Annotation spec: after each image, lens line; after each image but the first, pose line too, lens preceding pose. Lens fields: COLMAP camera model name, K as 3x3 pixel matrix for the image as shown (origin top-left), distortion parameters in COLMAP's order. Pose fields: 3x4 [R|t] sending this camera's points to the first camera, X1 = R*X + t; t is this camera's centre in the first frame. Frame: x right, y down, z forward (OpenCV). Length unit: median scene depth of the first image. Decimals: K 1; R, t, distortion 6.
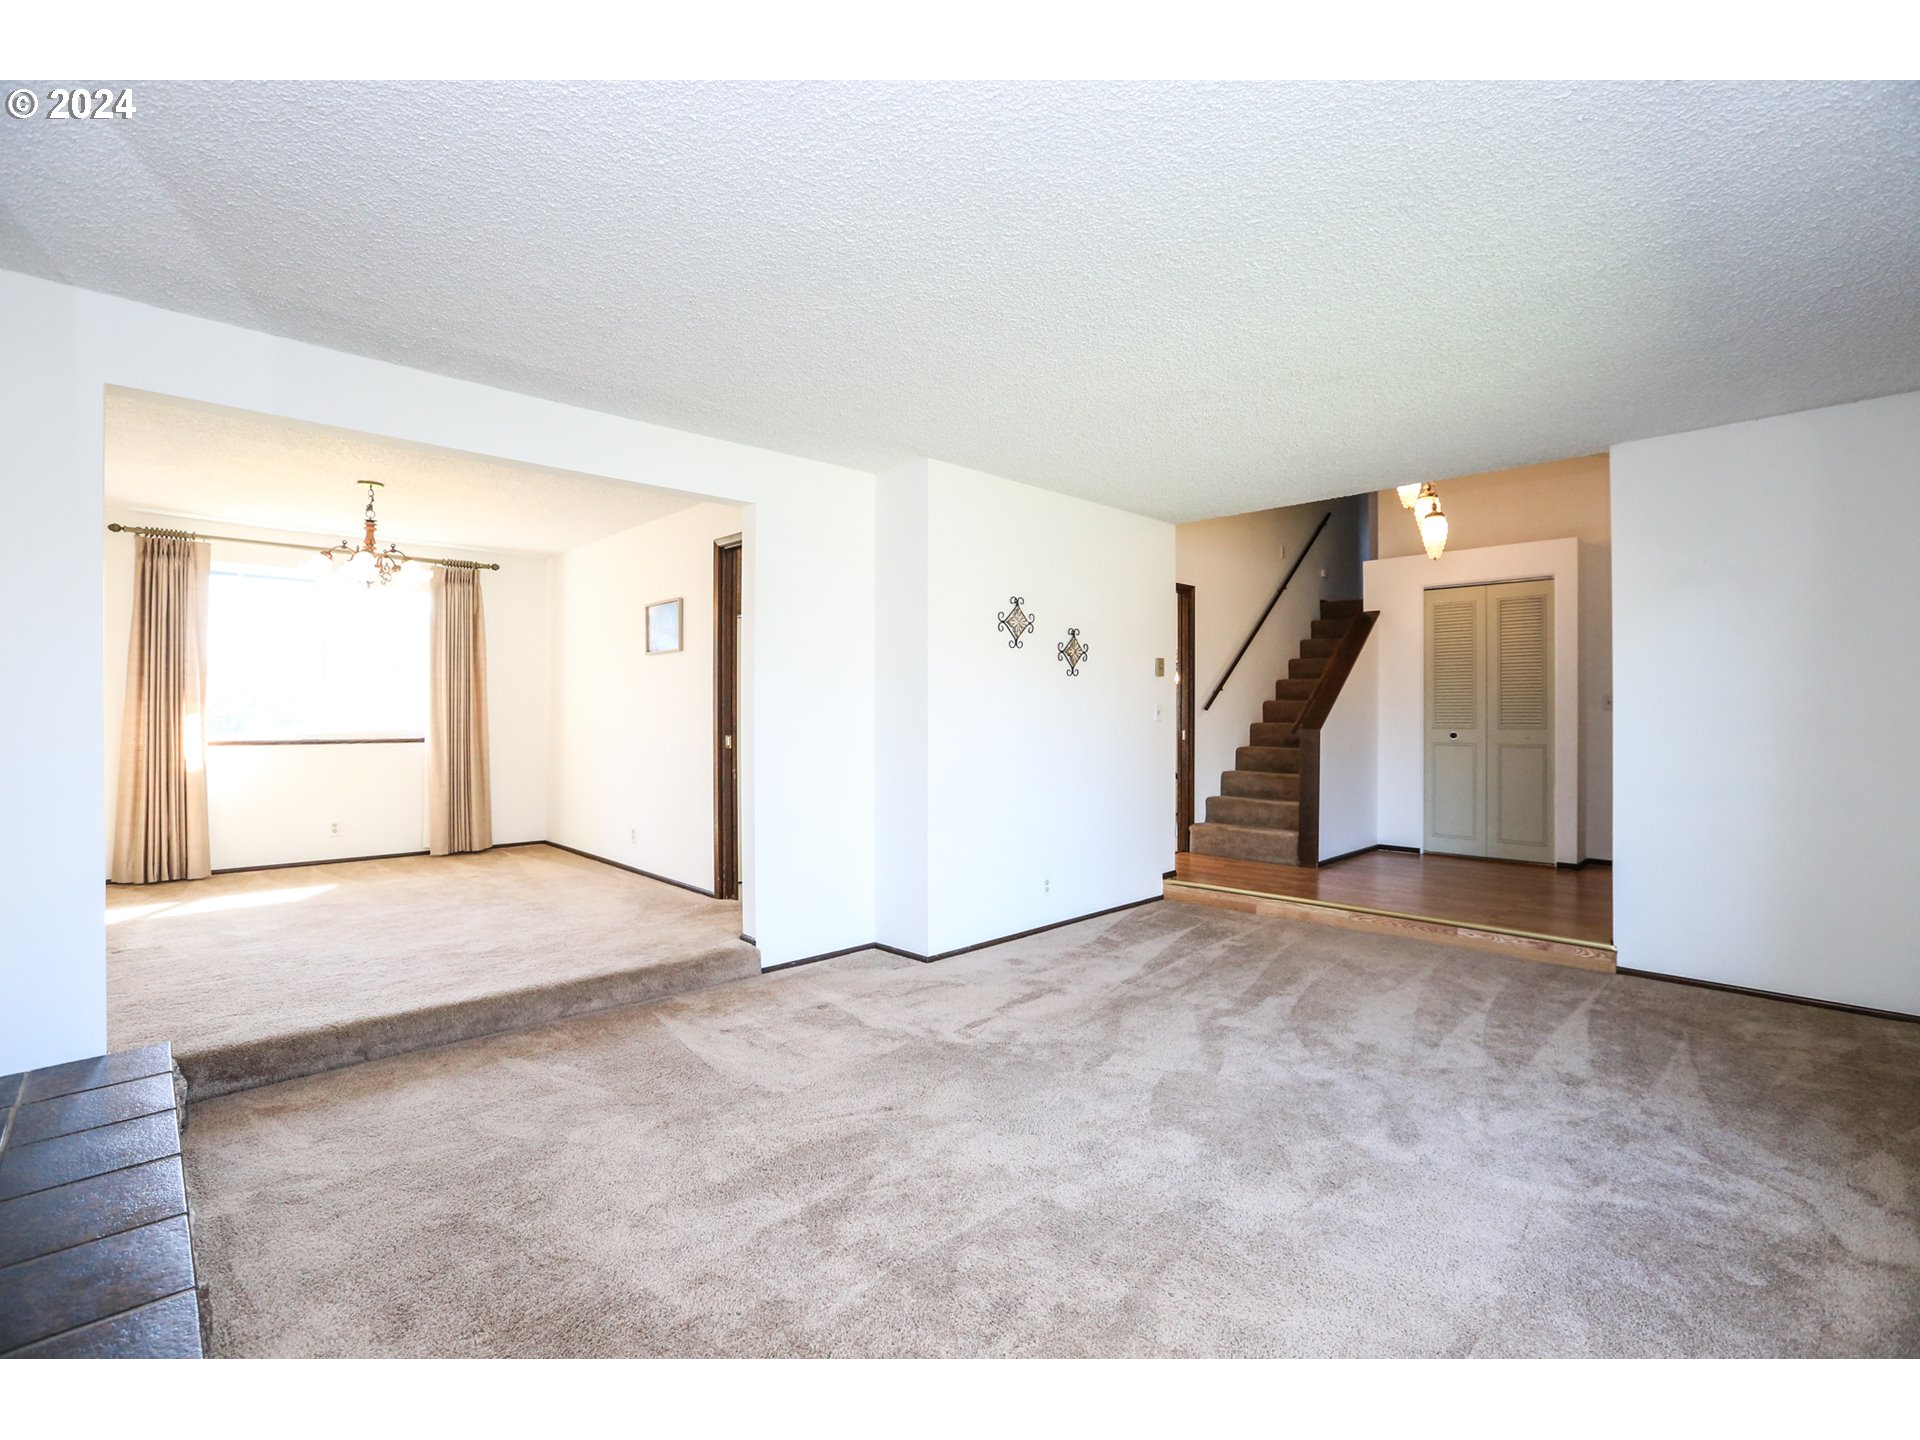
lens RADIAL K [[869.6, 0, 968.3], [0, 869.6, 711.5], [0, 0, 1]] dist [-0.002751, -0.000524]
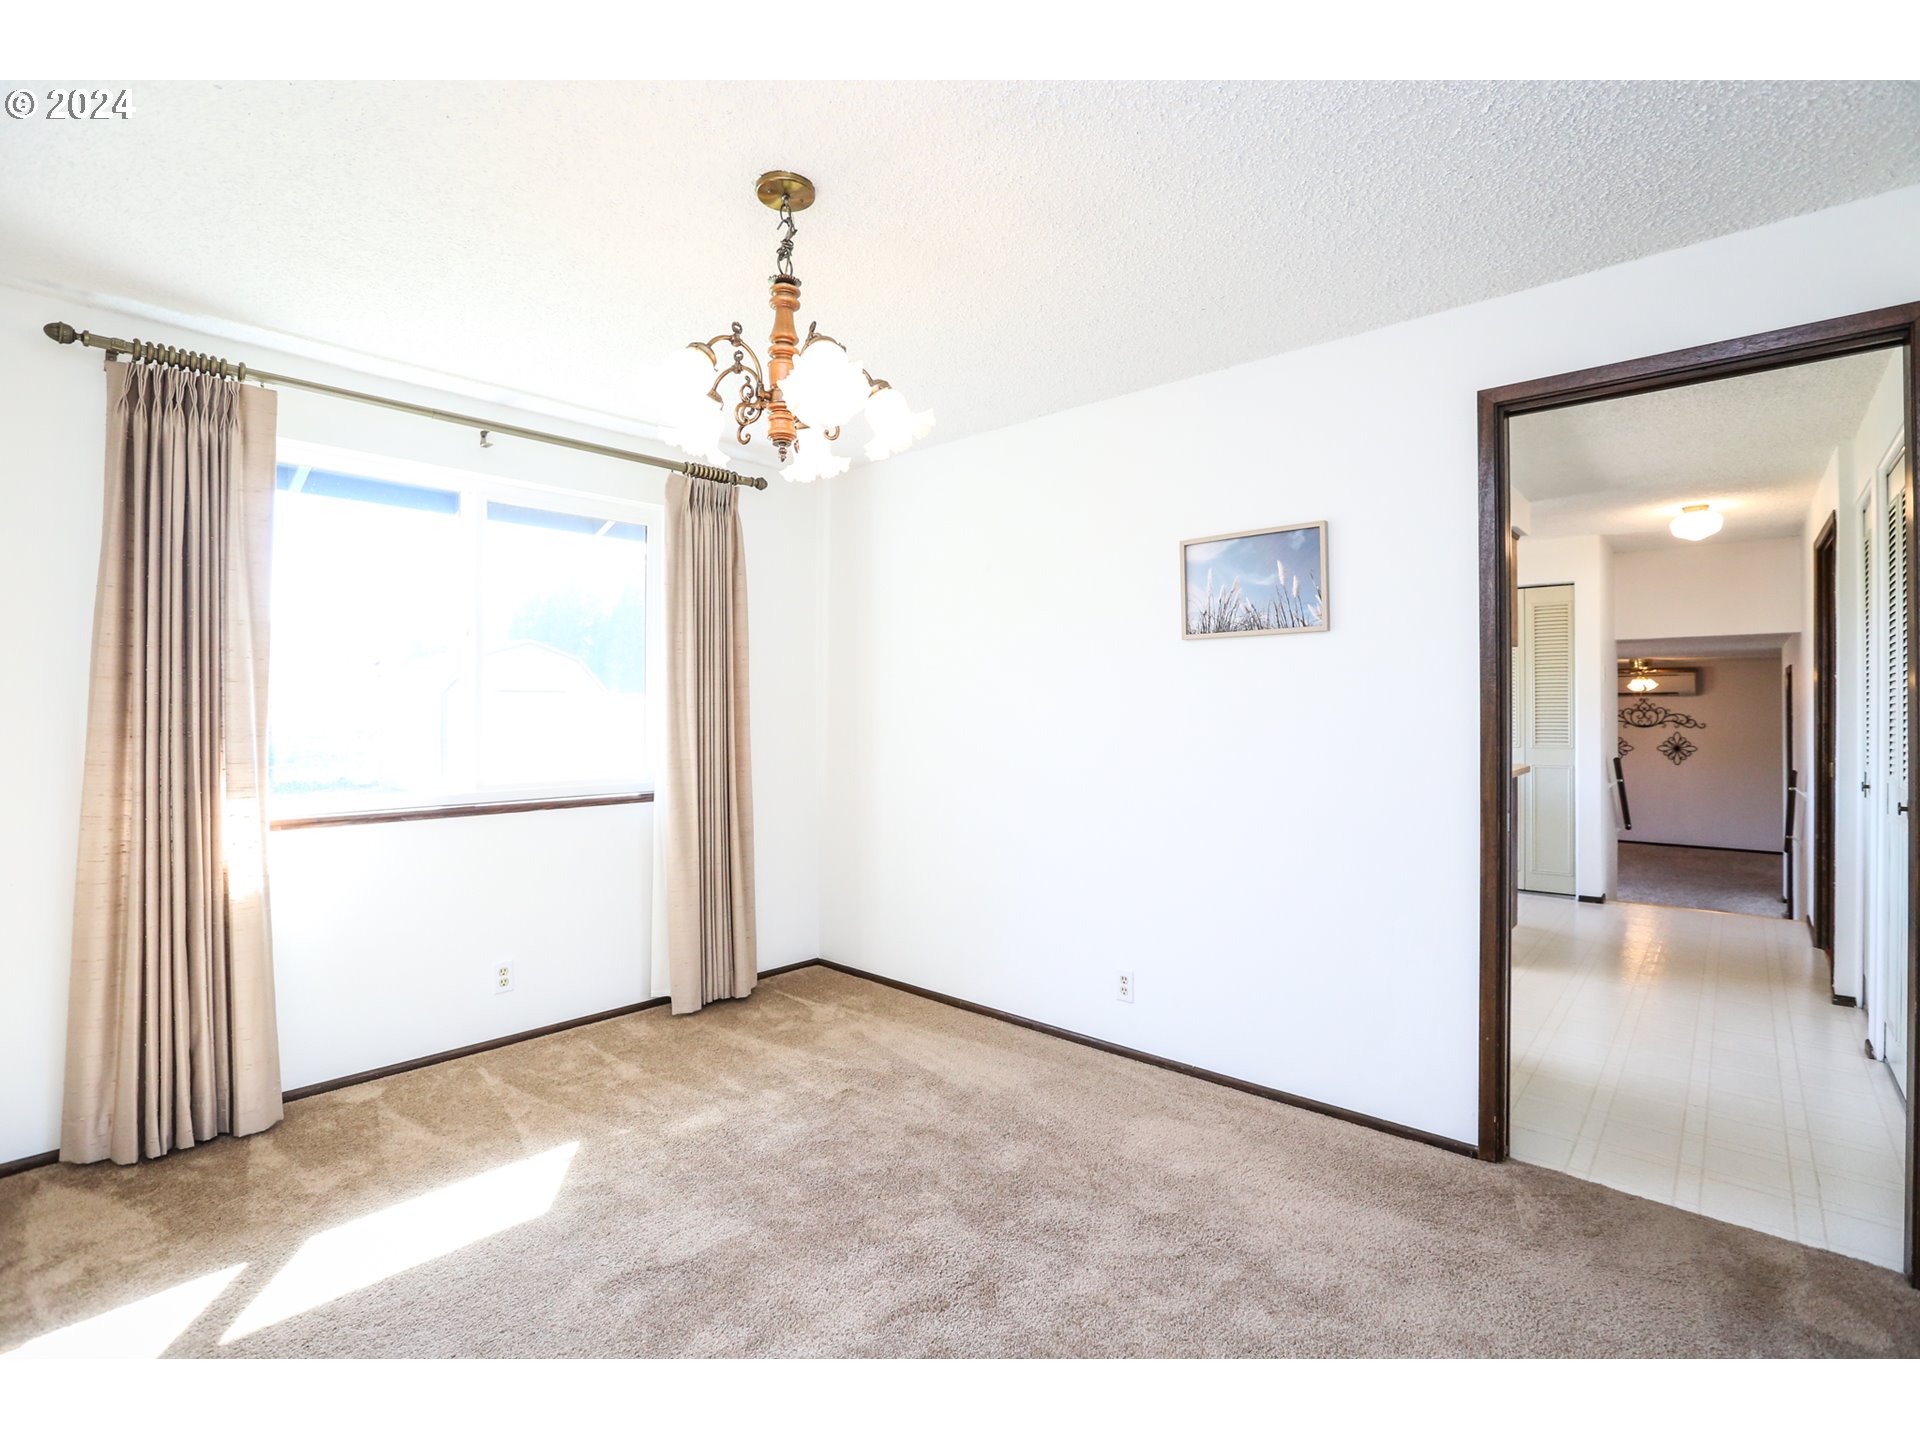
lens RADIAL K [[912.9, 0, 1014.0], [0, 912.9, 715.0], [0, 0, 1]] dist [-0.003792, -0.000493]
pose [[0.997237, -0.008452, 0.073802, -0.536114], [0.008306, 0.999963, 0.002283, -0.022074], [-0.073818, -0.001664, 0.997270, 0.505525]]
